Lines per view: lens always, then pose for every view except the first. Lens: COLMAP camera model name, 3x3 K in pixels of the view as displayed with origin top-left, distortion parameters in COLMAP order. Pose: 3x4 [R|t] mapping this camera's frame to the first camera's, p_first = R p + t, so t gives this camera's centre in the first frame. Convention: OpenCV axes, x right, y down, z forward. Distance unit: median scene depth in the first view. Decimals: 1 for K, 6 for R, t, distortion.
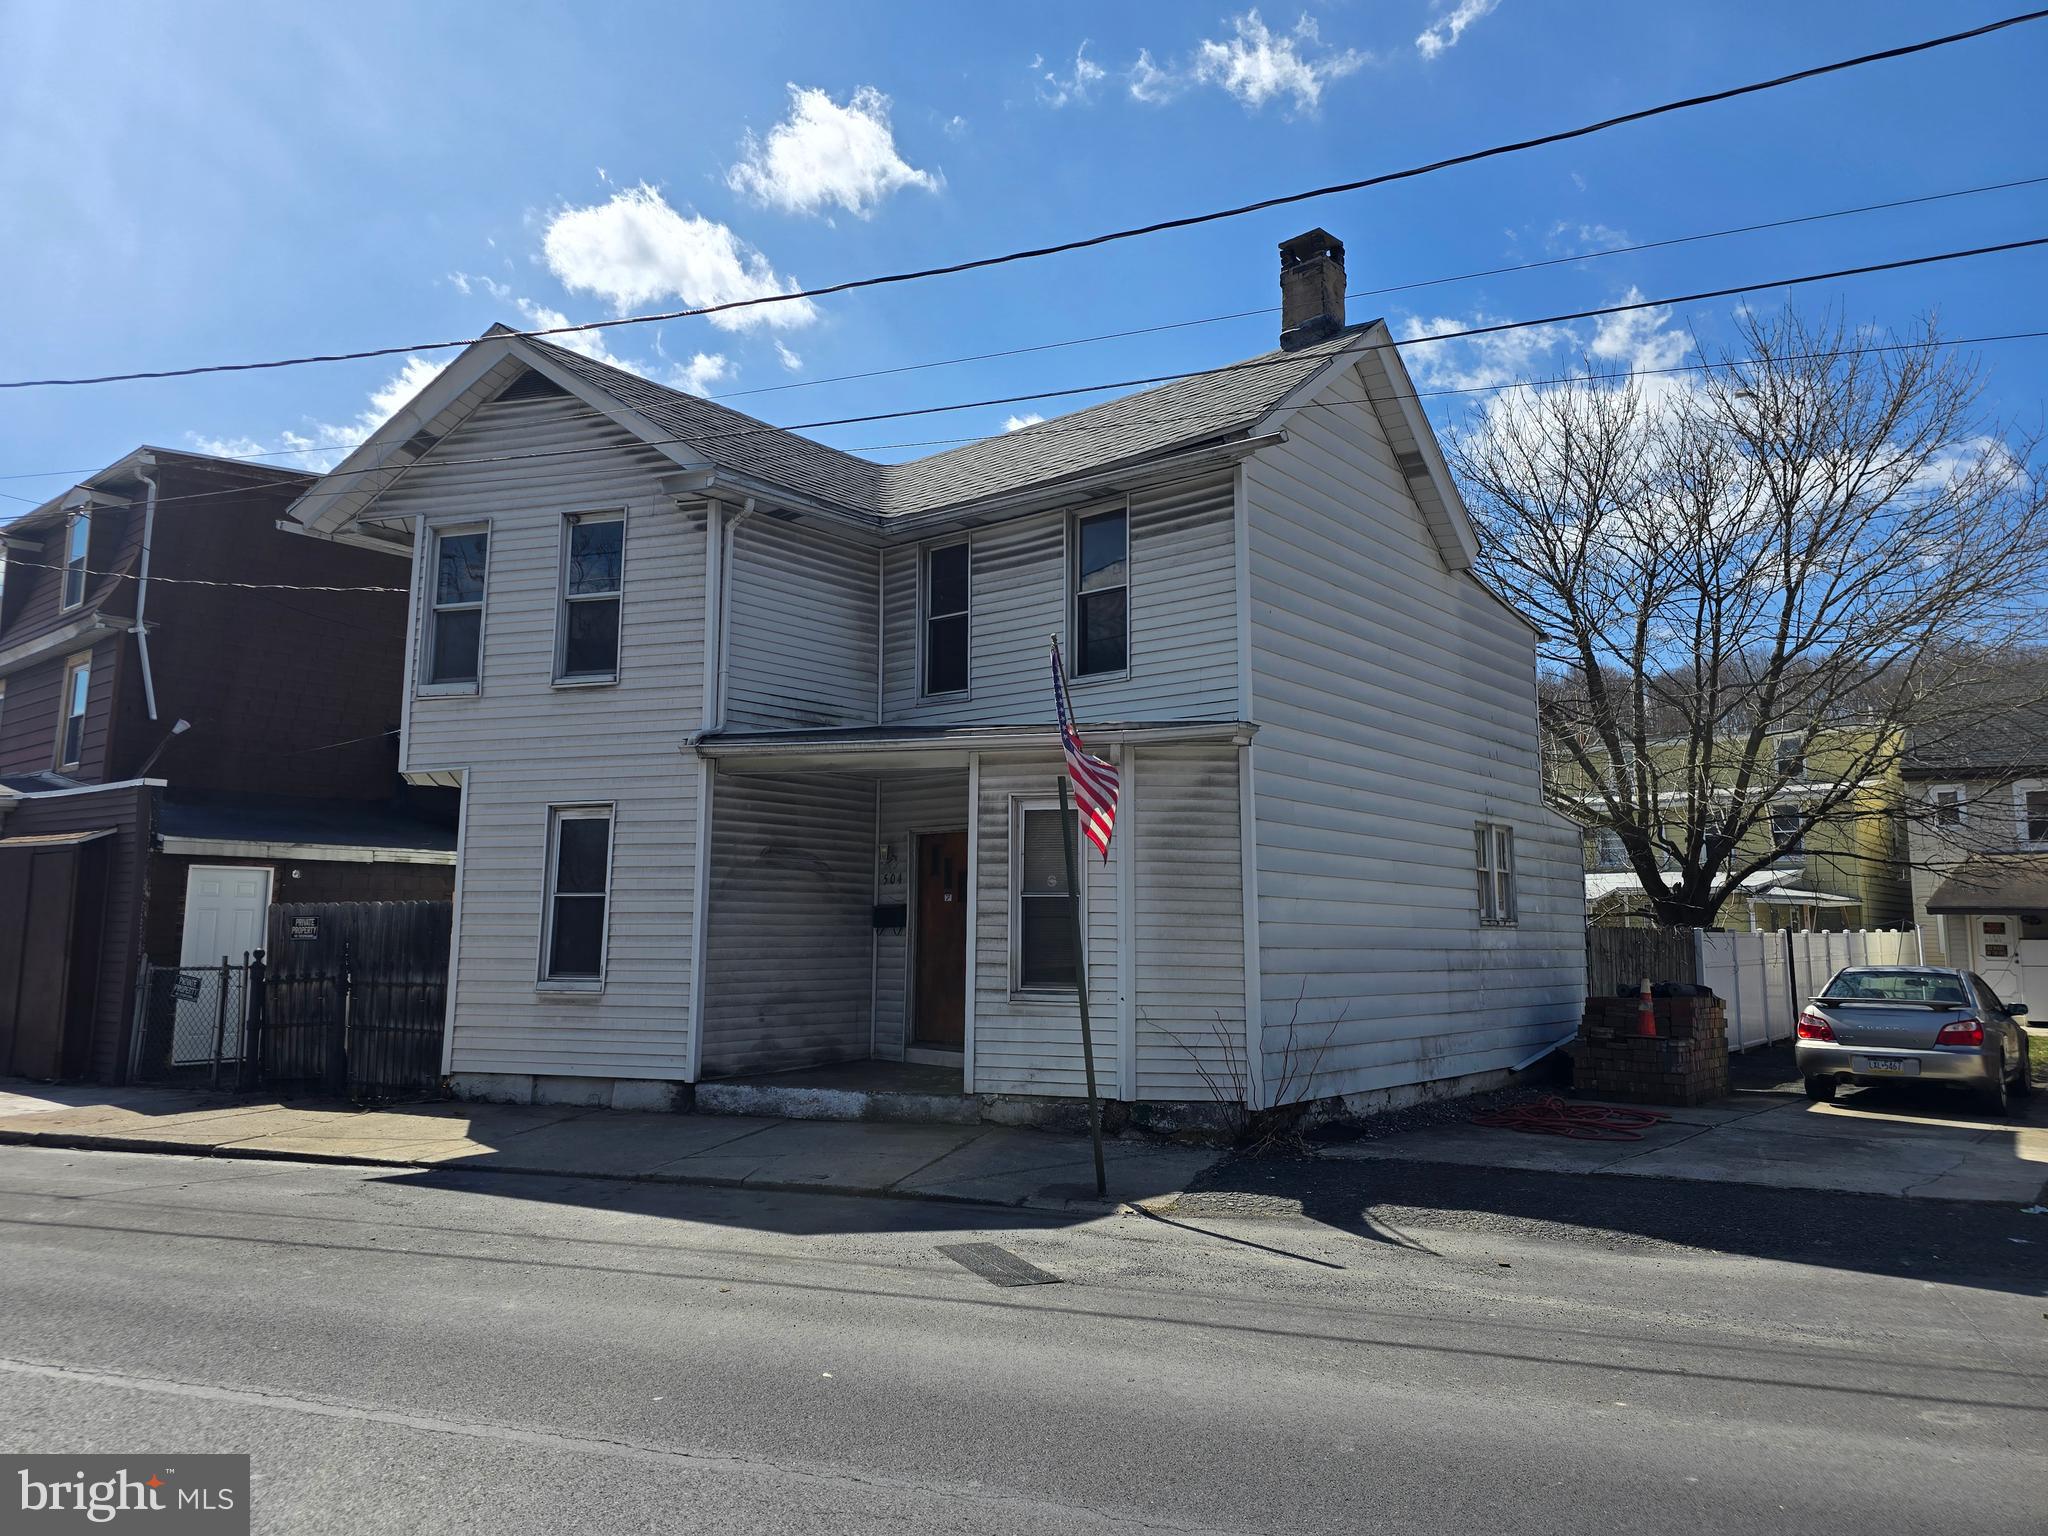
lens RADIAL K [[1345.4, 0, 1013.3], [0, 1345.4, 772.2], [0, 0, 1]] dist [0.050538, -0.034965]
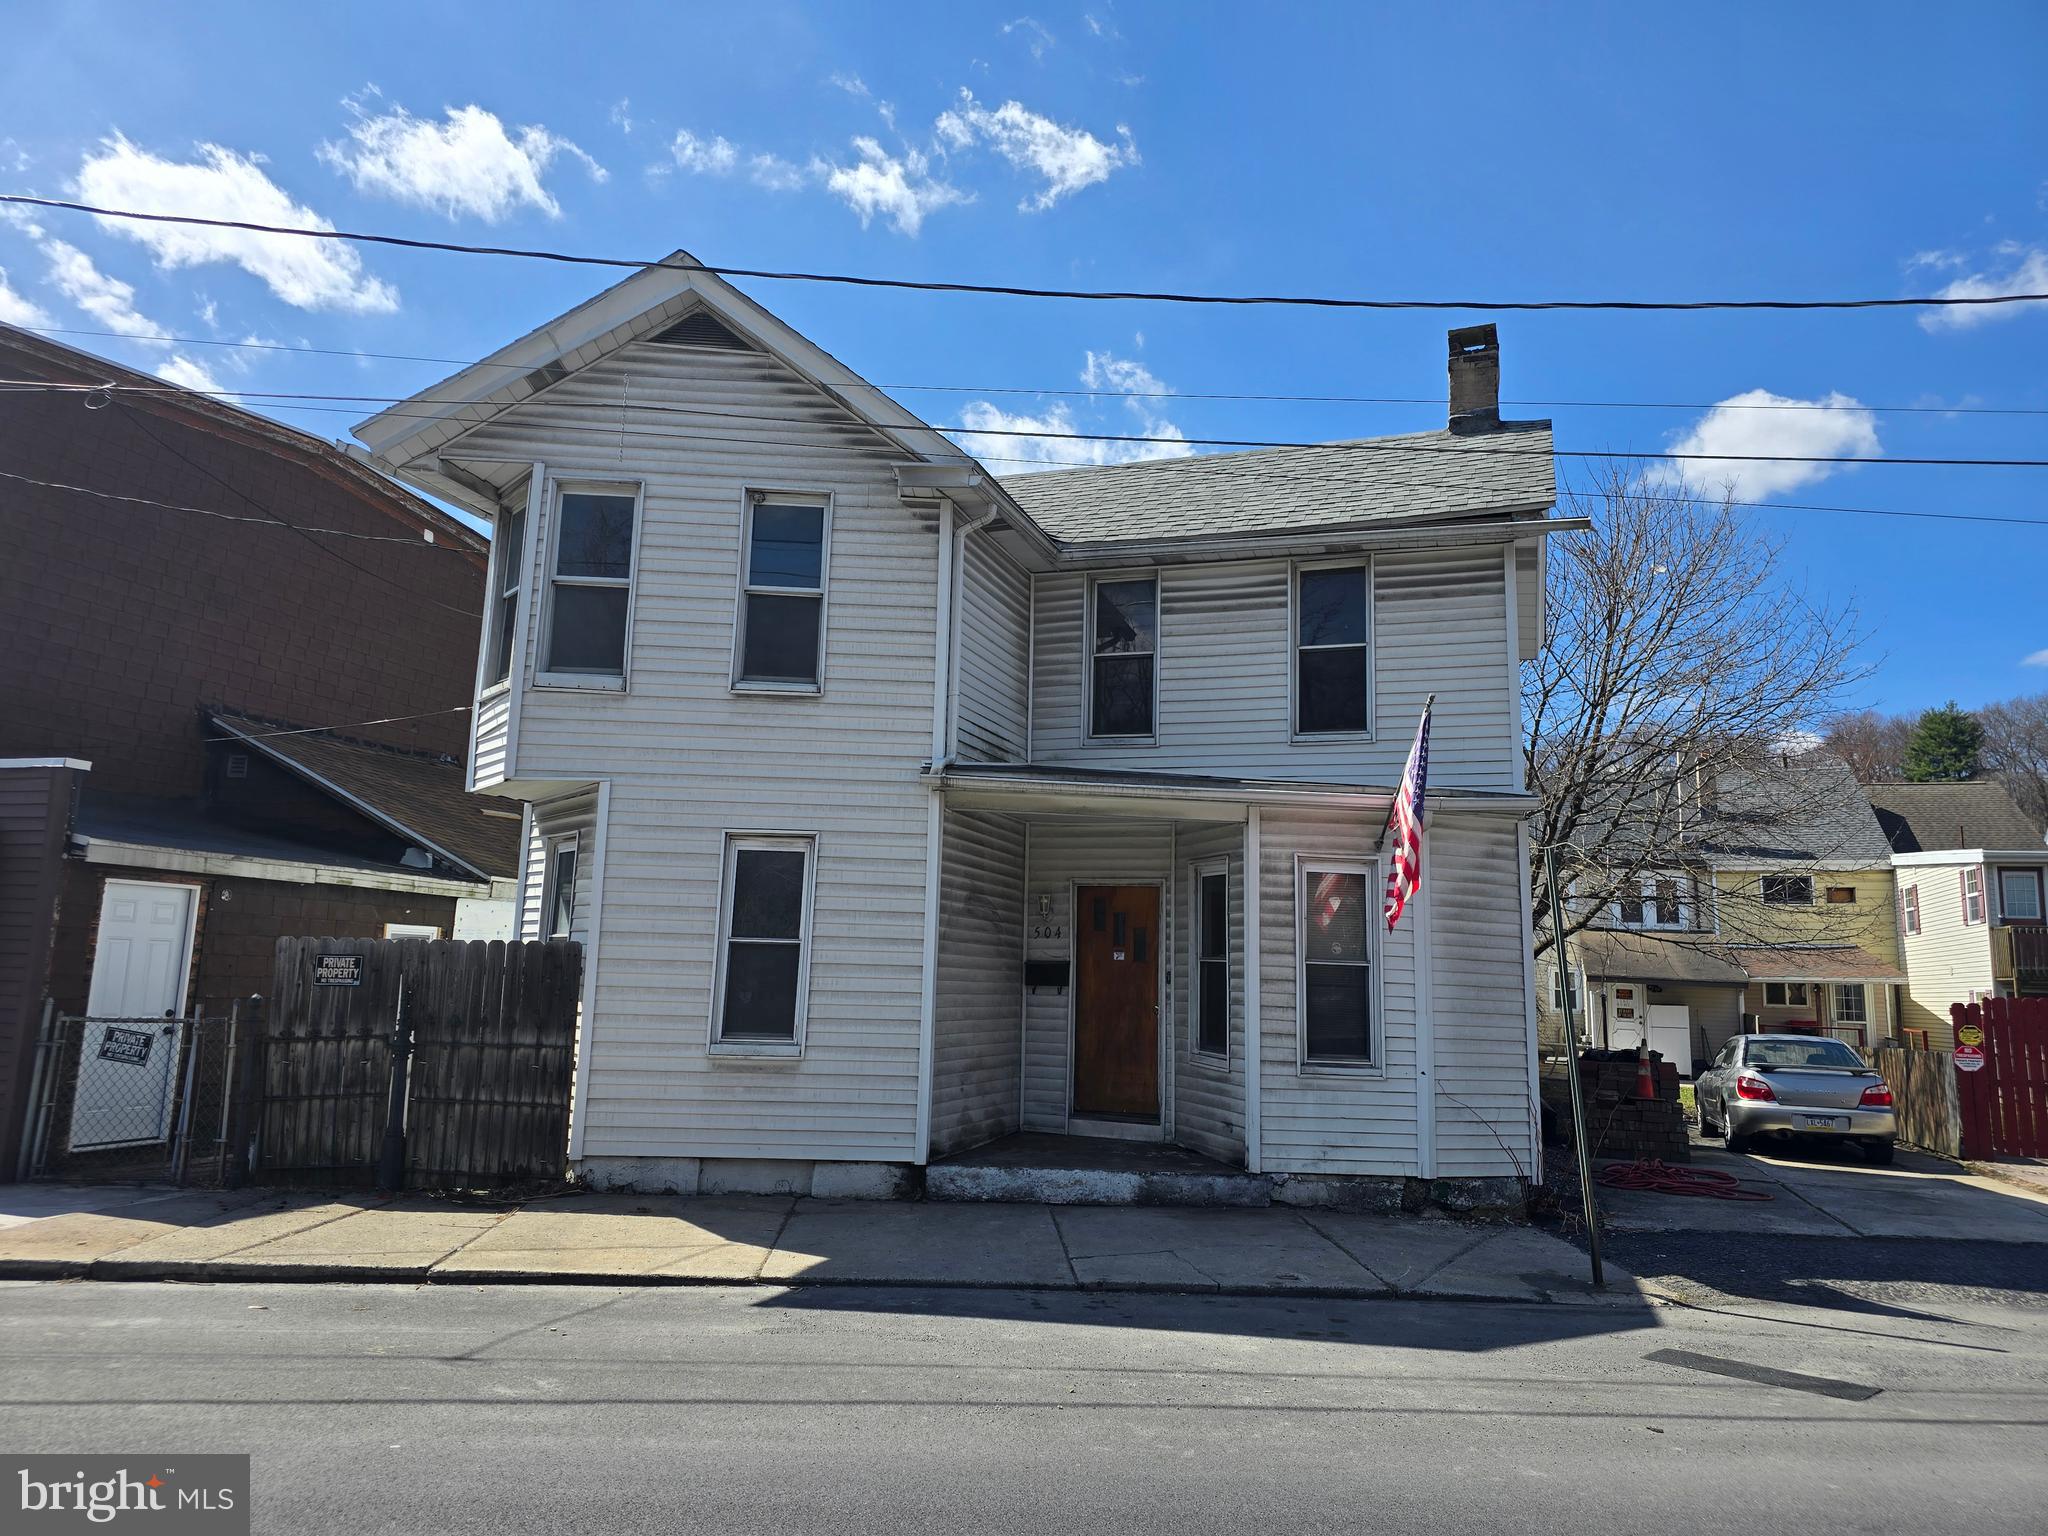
lens RADIAL K [[1345.4, 0, 1041.2], [0, 1345.4, 785.2], [0, 0, 1]] dist [0.050538, -0.034965]
pose [[0.936979, 0.072779, 0.341723, -0.444618], [-0.065971, 0.997324, -0.031520, 0.008691], [-0.343102, 0.006990, 0.939272, 0.147598]]
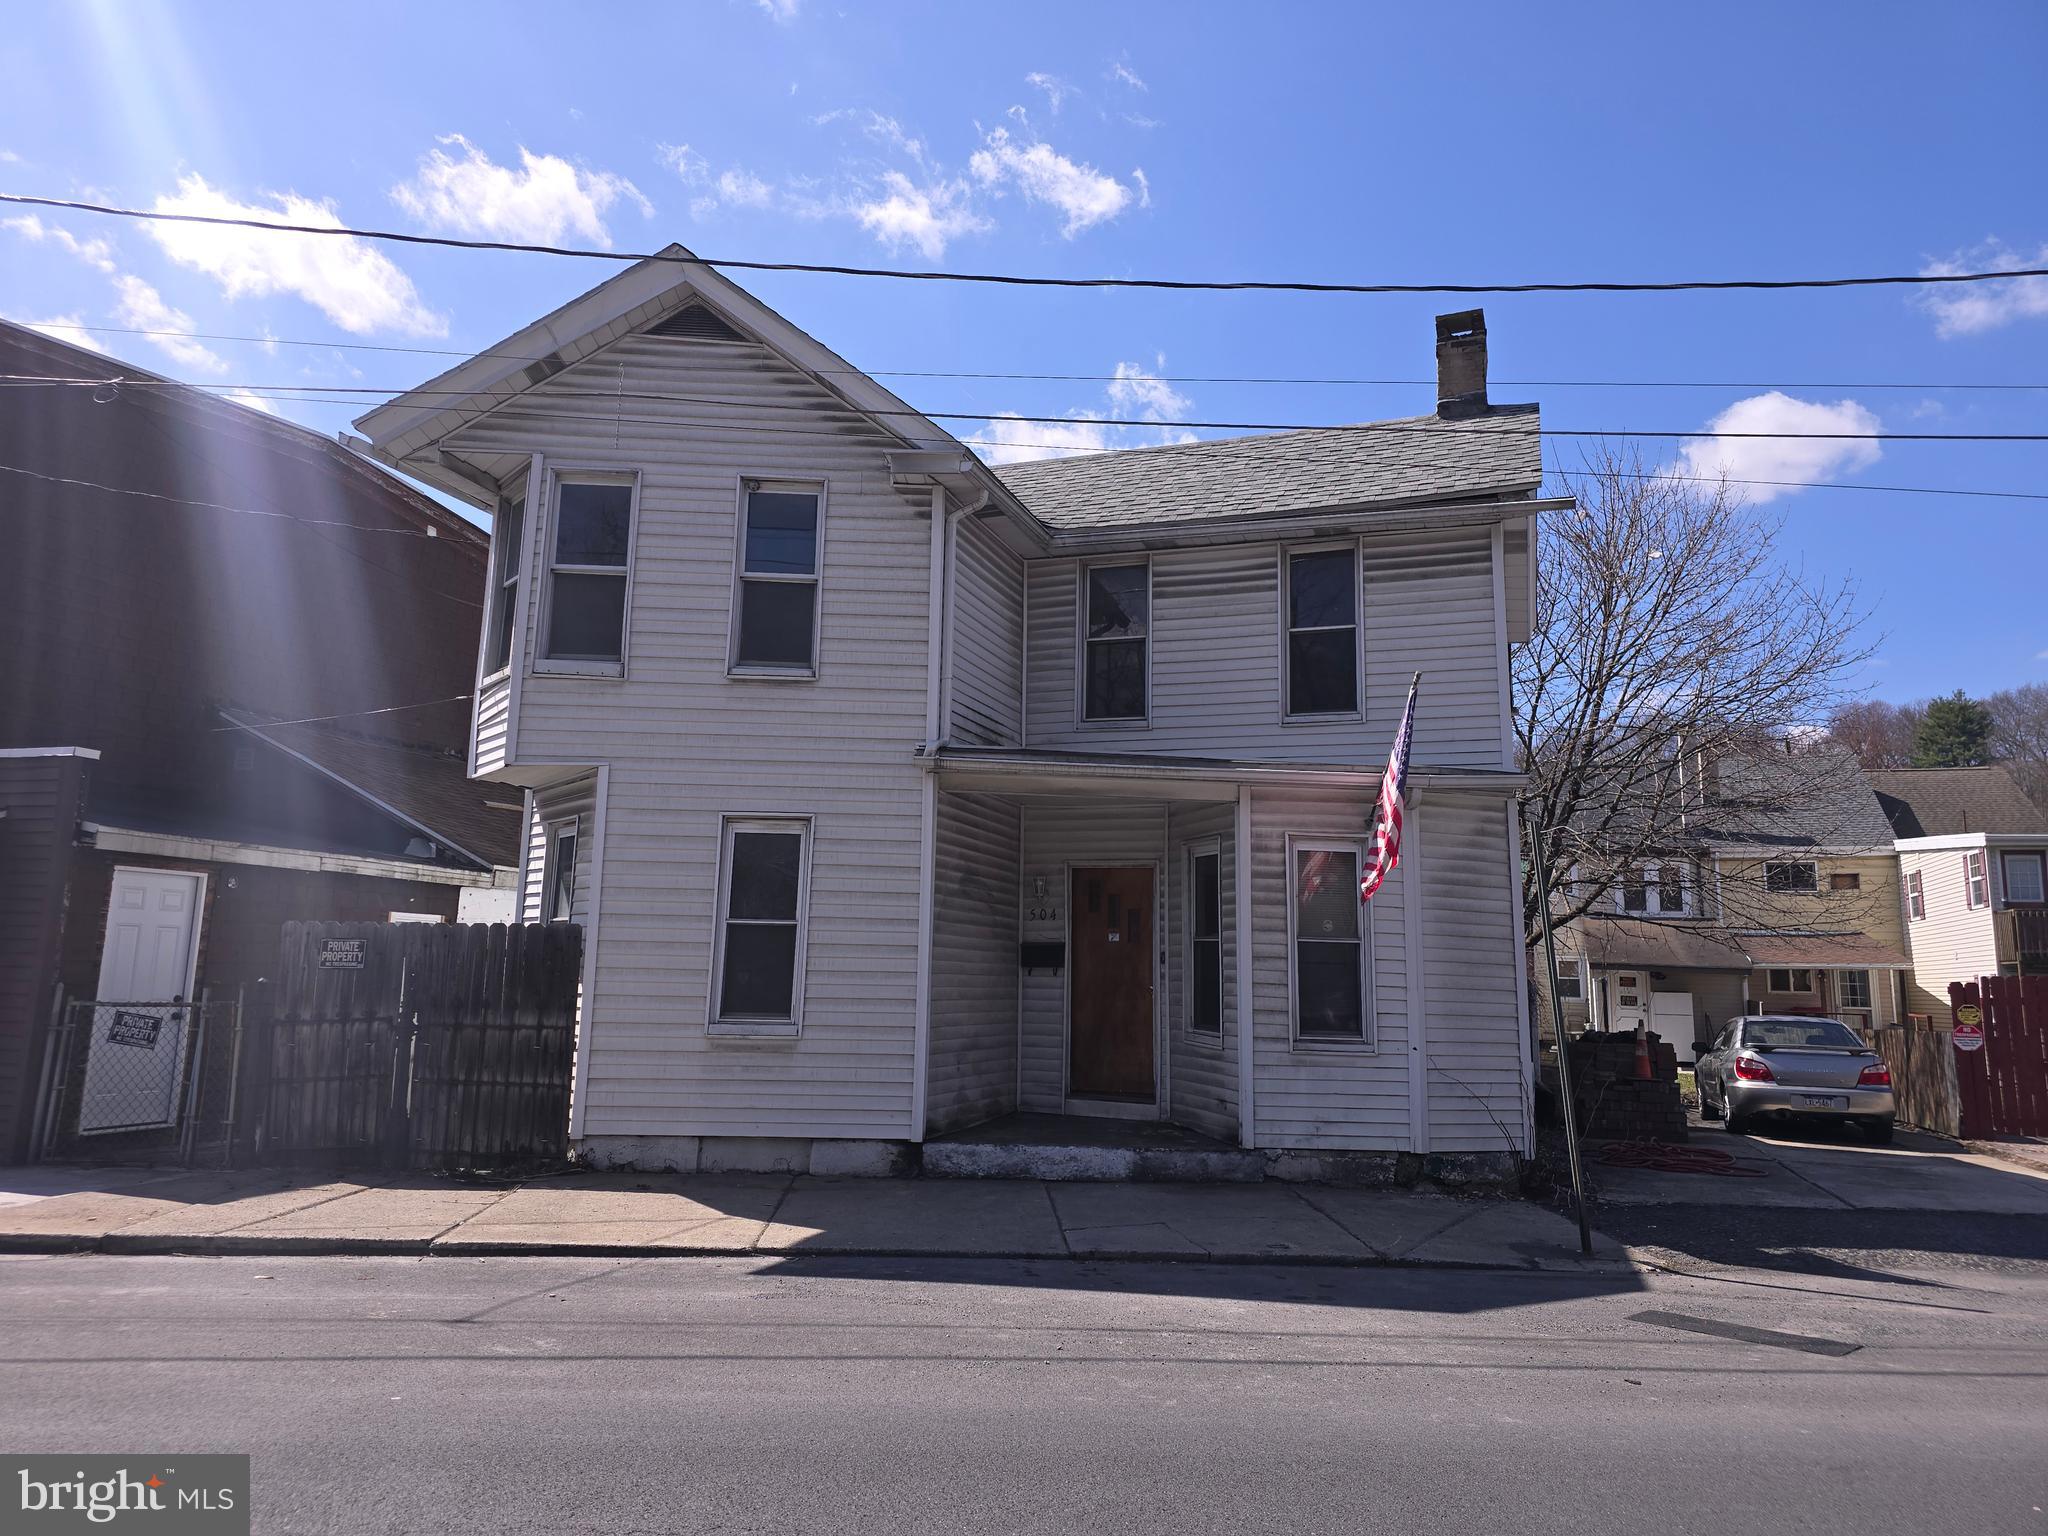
lens RADIAL K [[1345.4, 0, 1033.5], [0, 1345.4, 770.5], [0, 0, 1]] dist [0.050538, -0.034965]
pose [[0.940336, 0.068159, 0.333349, -0.440867], [-0.058313, 0.997518, -0.039465, 0.018289], [-0.335212, 0.017672, 0.941977, 0.136308]]
